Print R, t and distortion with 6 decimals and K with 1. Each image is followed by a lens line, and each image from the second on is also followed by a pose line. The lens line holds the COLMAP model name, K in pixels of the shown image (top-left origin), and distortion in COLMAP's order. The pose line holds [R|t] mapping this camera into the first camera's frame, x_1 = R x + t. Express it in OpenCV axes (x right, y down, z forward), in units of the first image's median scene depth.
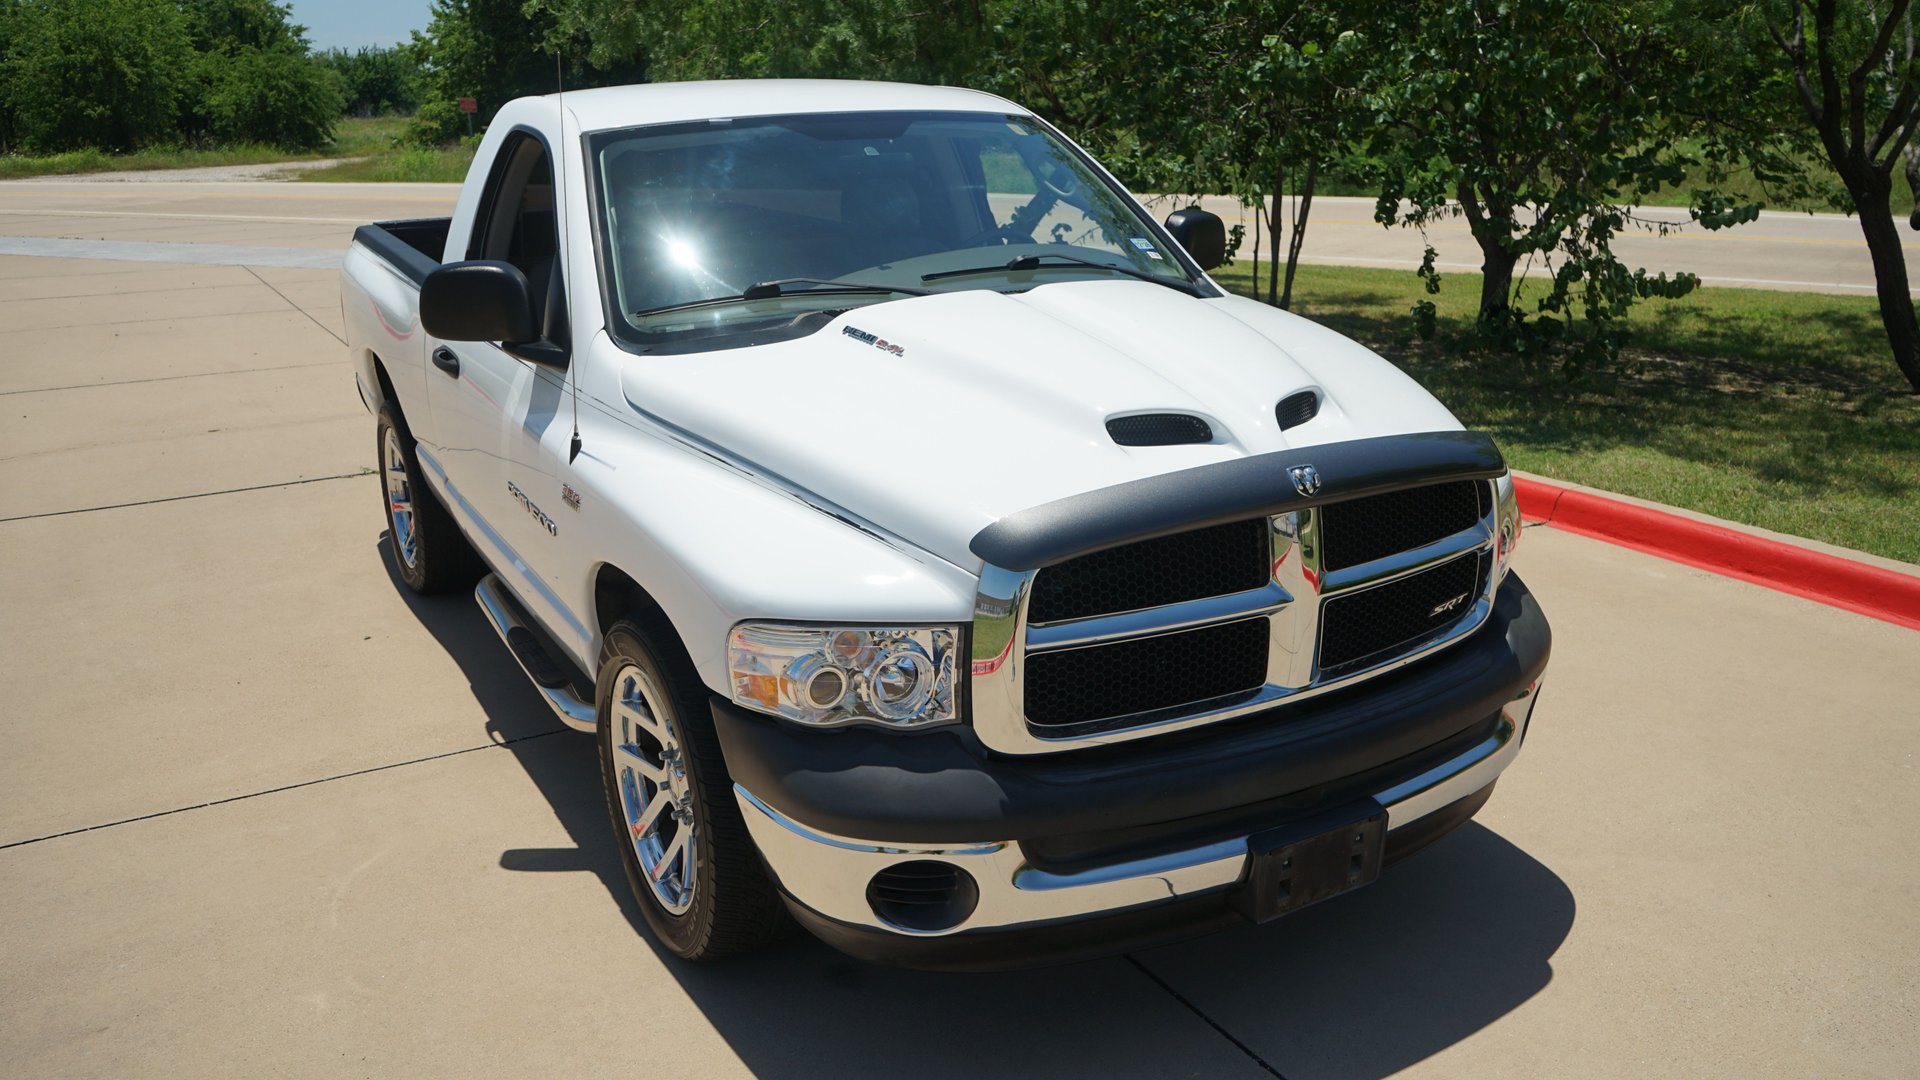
lens RADIAL K [[1546.7, 0, 960.6], [0, 1546.7, 554.6], [0, 0, 1]] dist [-0.008368, -0.004123]
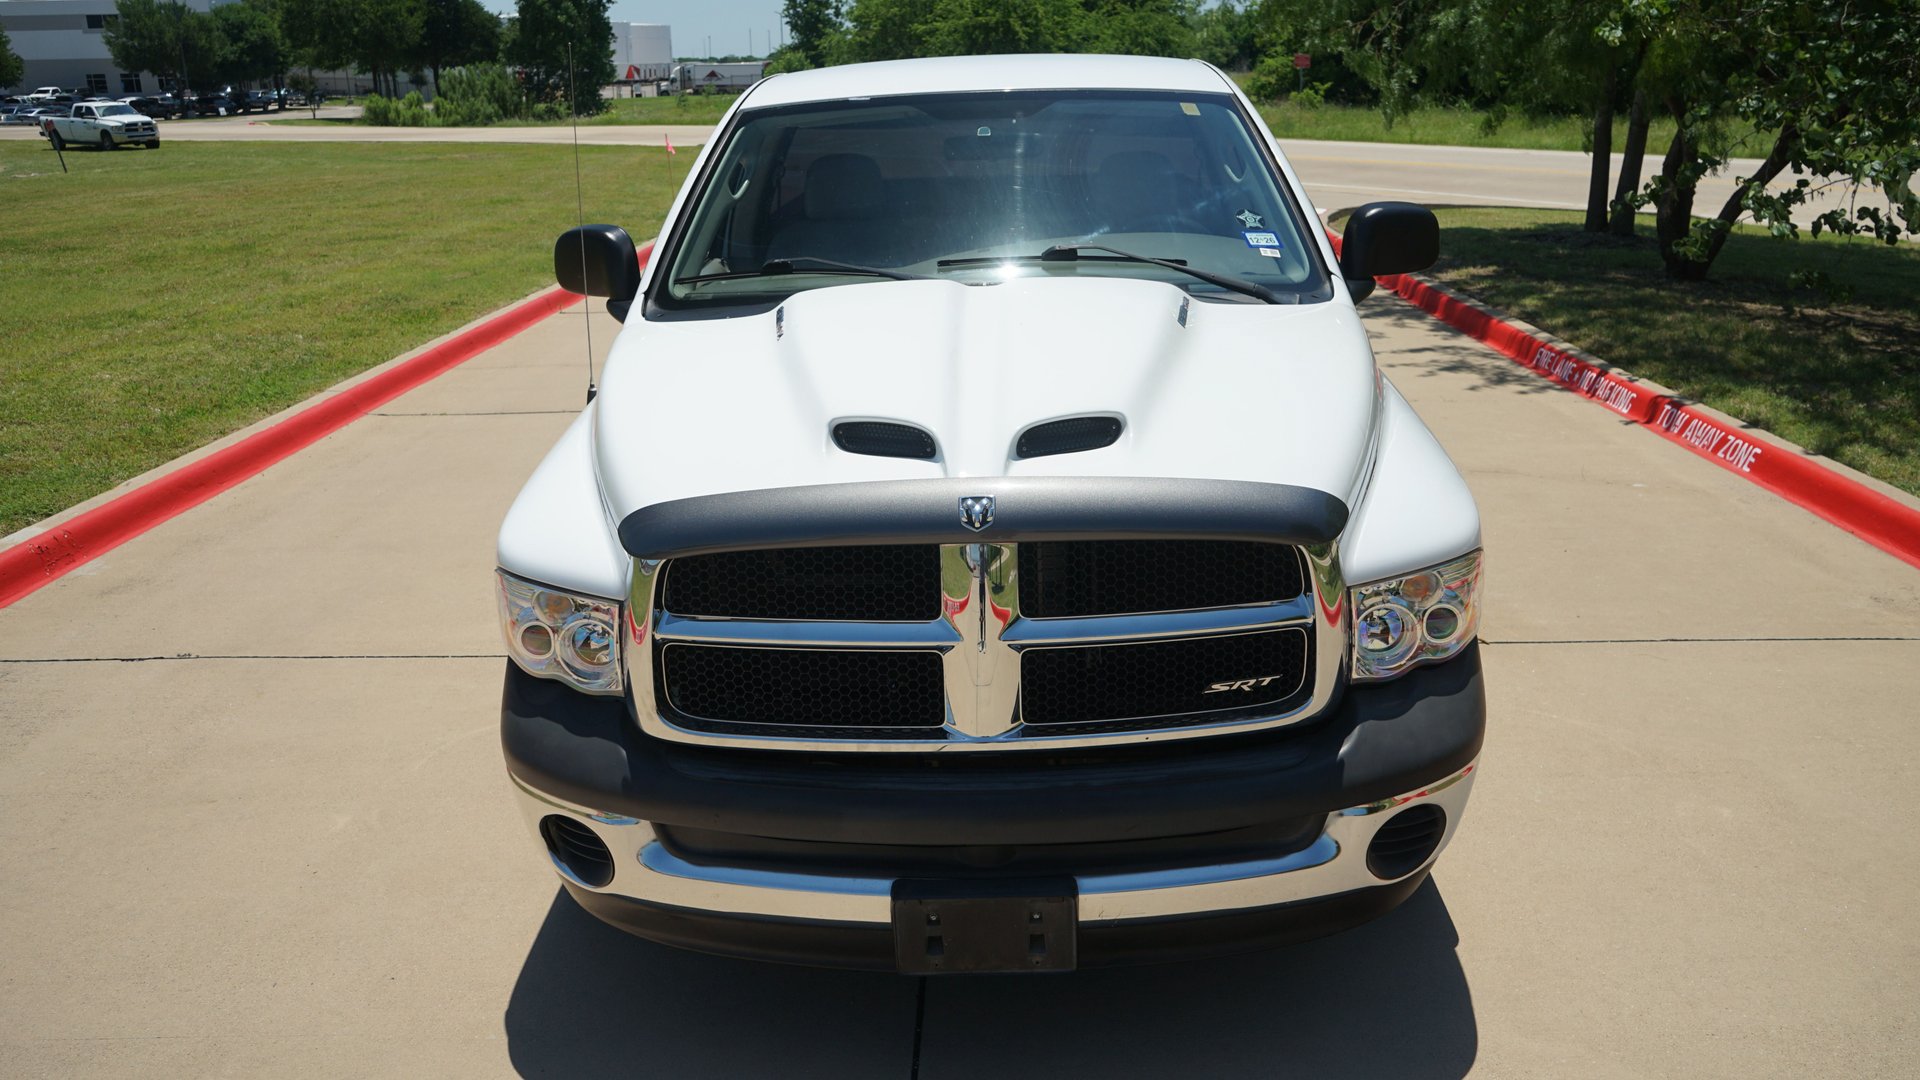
lens RADIAL K [[1543.4, 0, 954.4], [0, 1543.4, 543.6], [0, 0, 1]] dist [-0.021119, 0.026828]
pose [[0.852856, 0.150191, -0.500079, 0.513630], [-0.138965, 0.988485, 0.059879, -0.063294], [0.503314, 0.018425, 0.863907, 0.160373]]
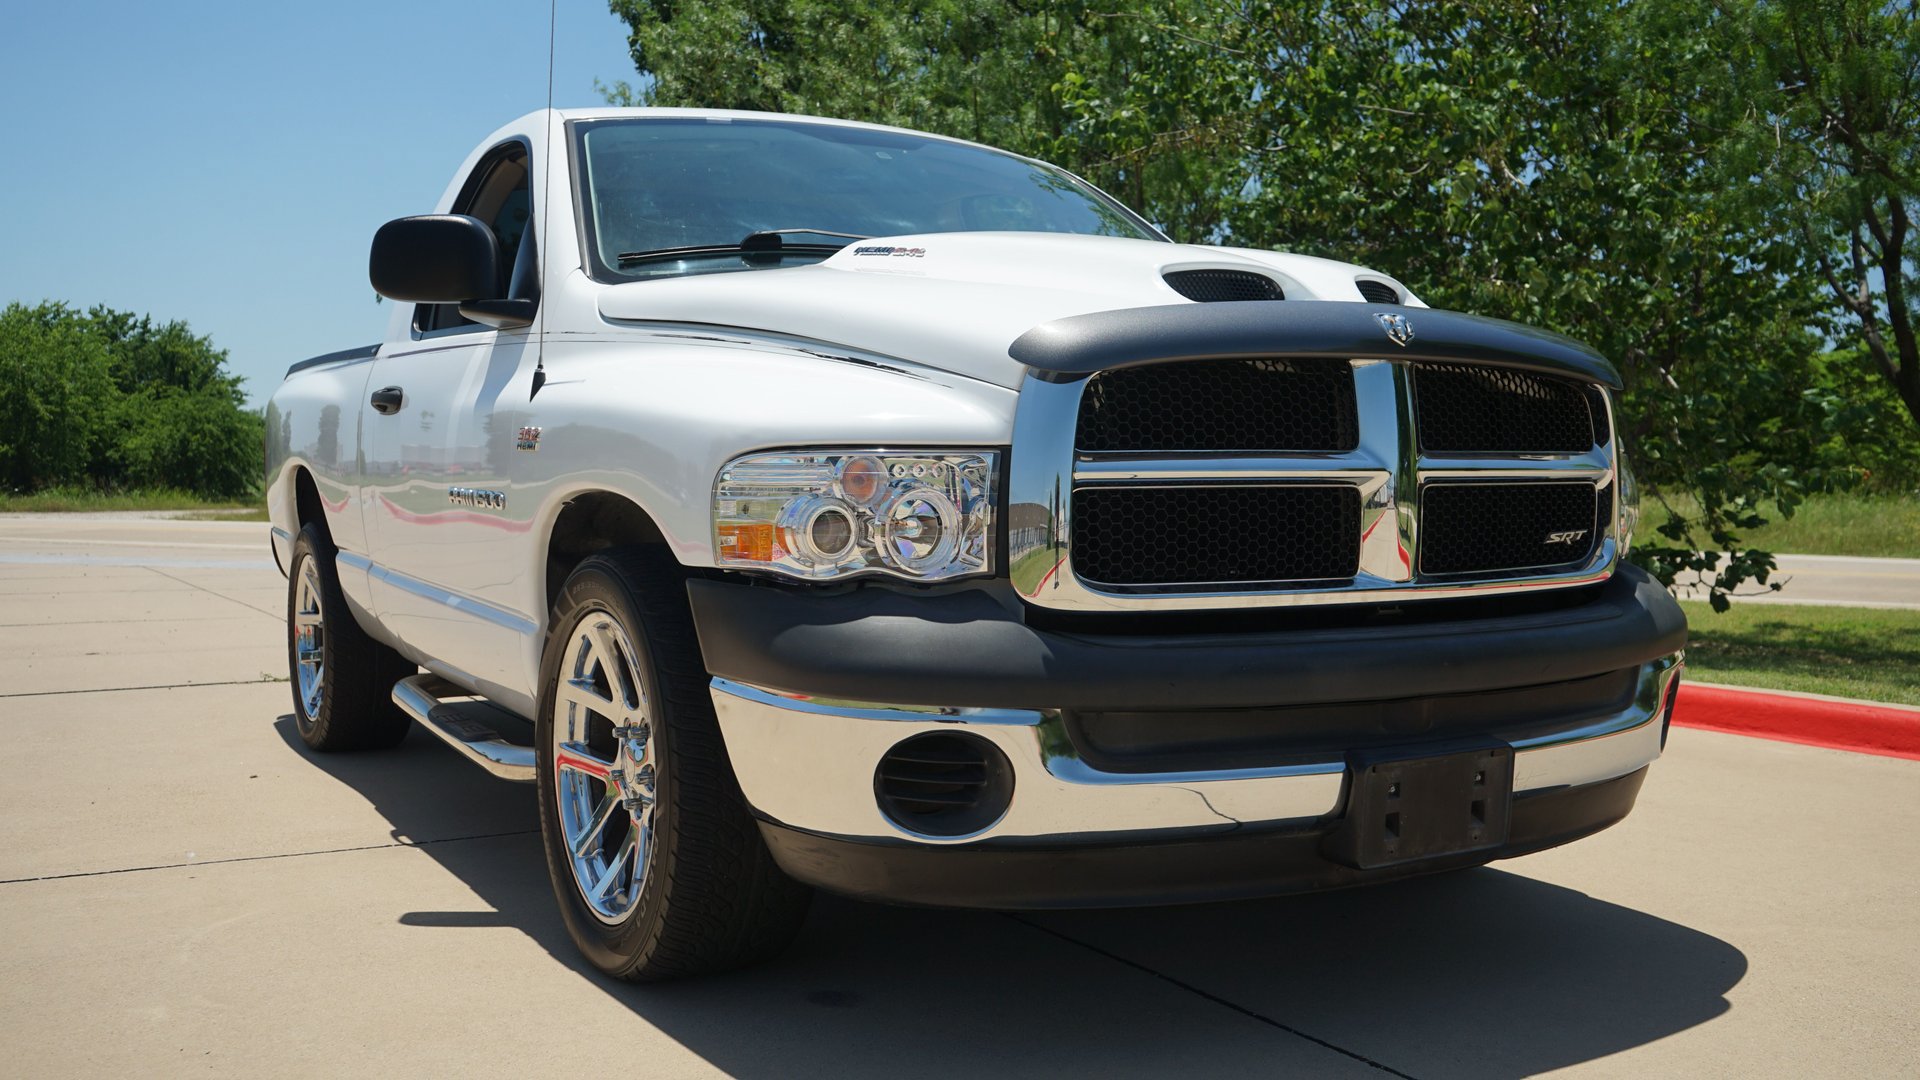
lens RADIAL K [[1753.0, 0, 957.7], [0, 1753.0, 539.2], [0, 0, 1]] dist [-0.001004, -0.000901]
pose [[0.999797, 0.018655, 0.007605, -0.019848], [-0.016101, 0.966839, -0.254877, 0.244261], [-0.012108, 0.254703, 0.966944, 0.069415]]
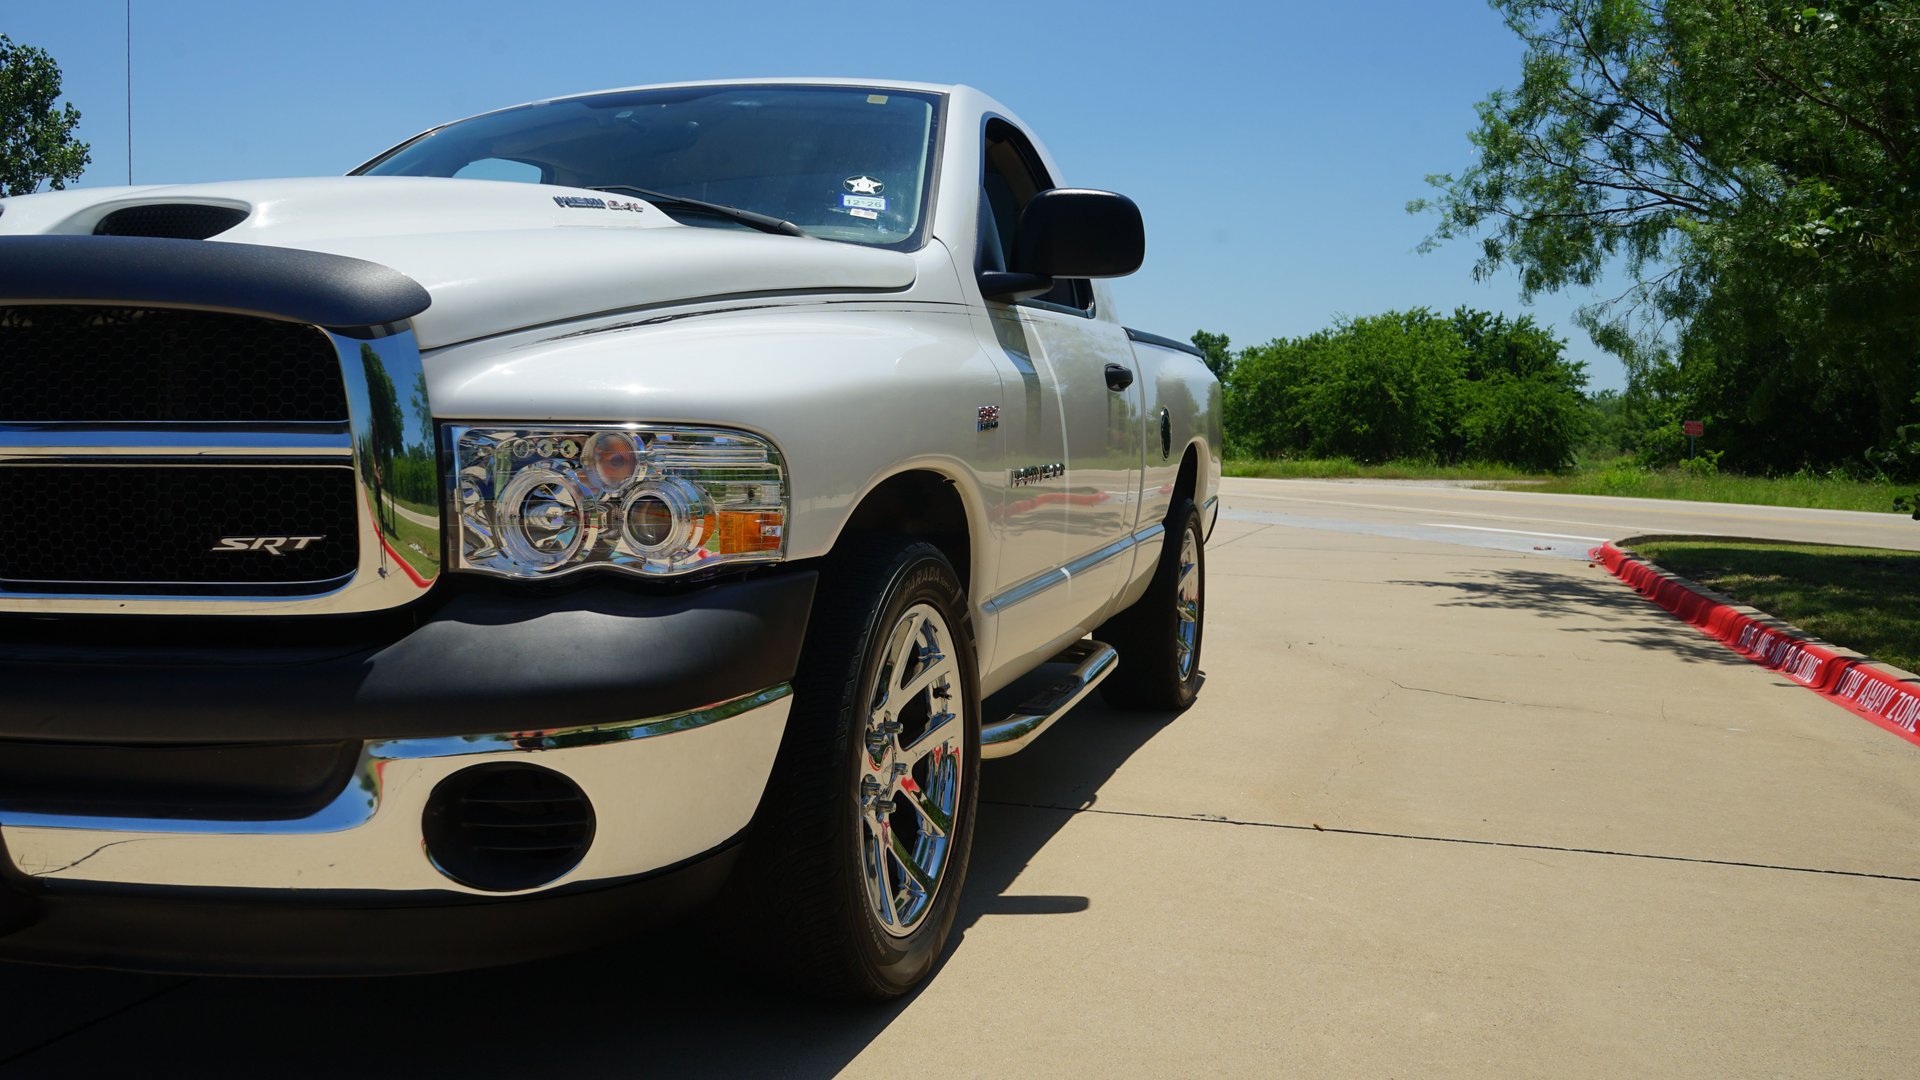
lens RADIAL K [[1536.5, 0, 958.1], [0, 1536.5, 548.5], [0, 0, 1]] dist [-0.011002, 0.011408]
pose [[0.685817, 0.074082, -0.723994, 0.793165], [-0.231855, 0.965213, -0.120865, 0.037585], [0.689854, 0.250752, 0.679135, 0.679916]]
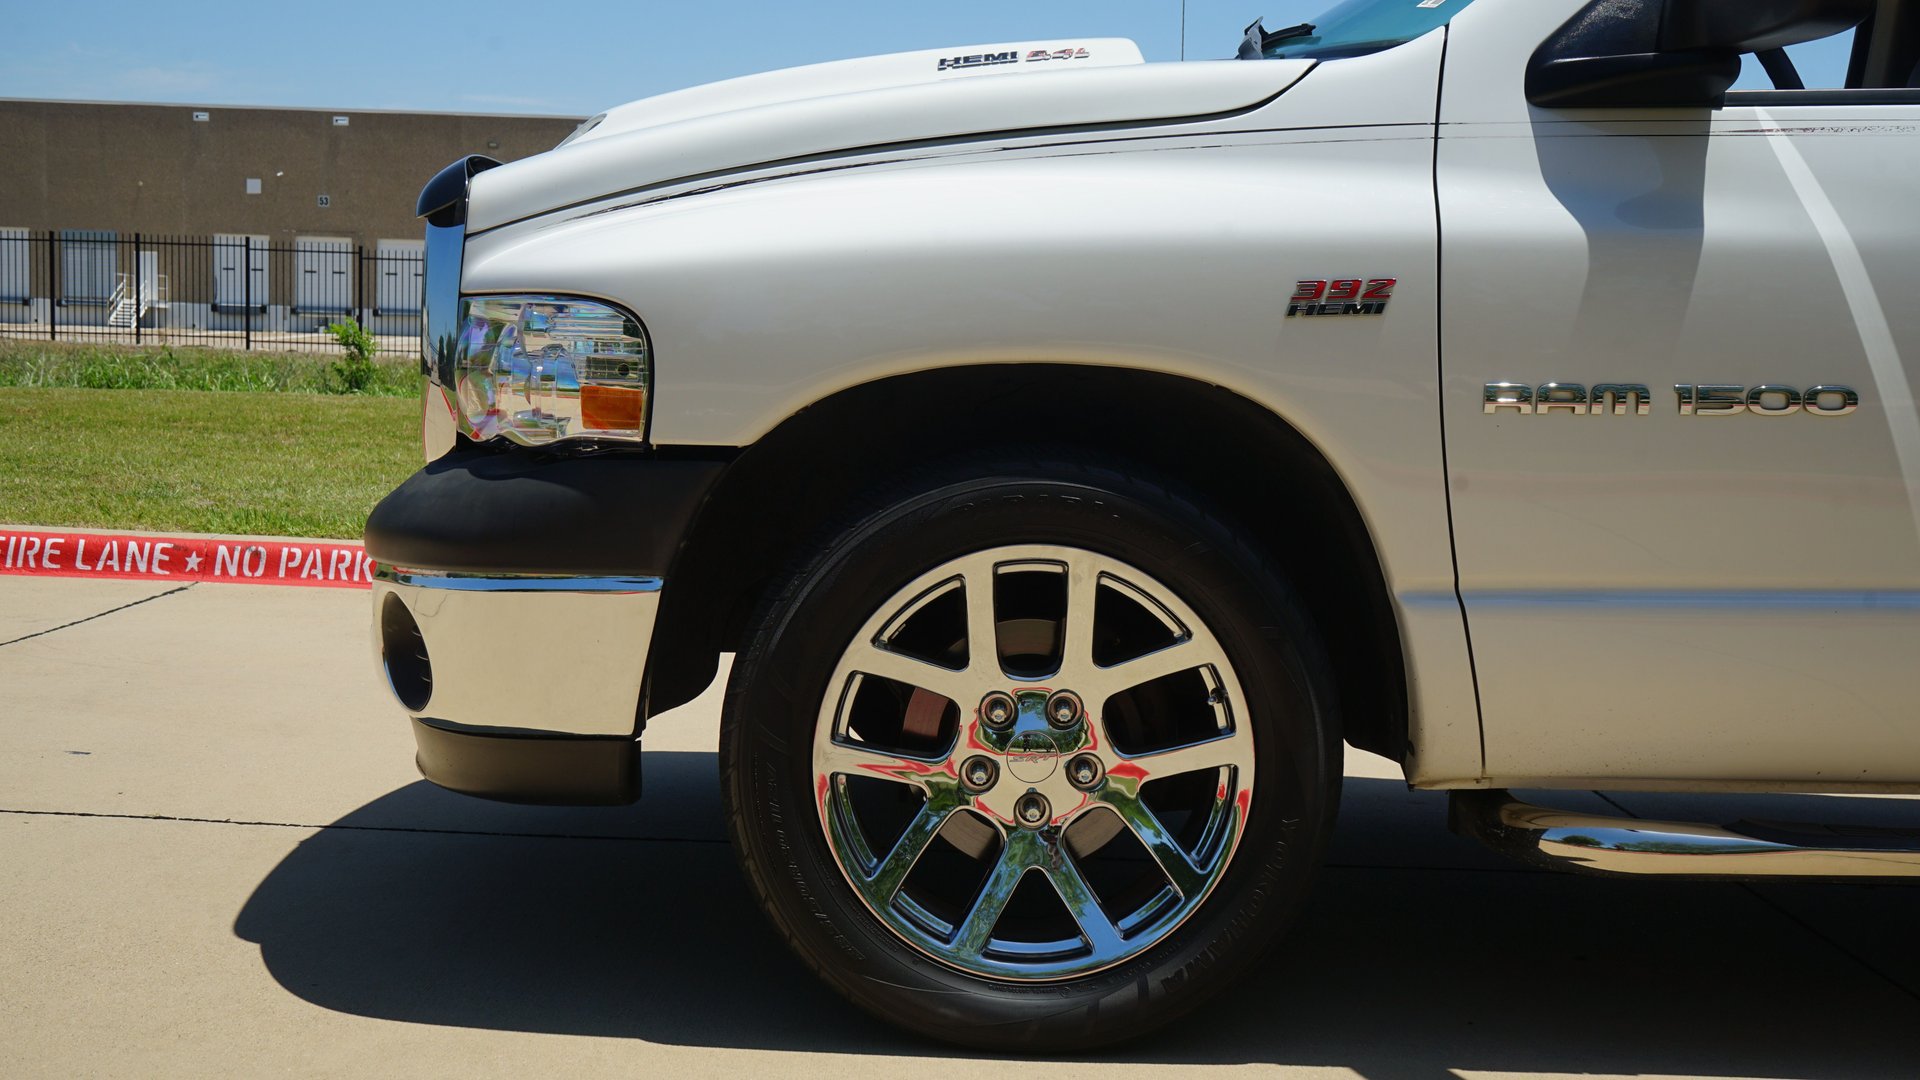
lens RADIAL K [[2169.6, 0, 960.1], [0, 2169.6, 538.3], [0, 0, 1]] dist [0.014360, 0.025071]
pose [[-0.486276, 0.071946, -0.870838, 0.930804], [-0.275557, 0.933126, 0.230963, -0.178260], [0.829219, 0.352277, -0.433932, 1.431744]]
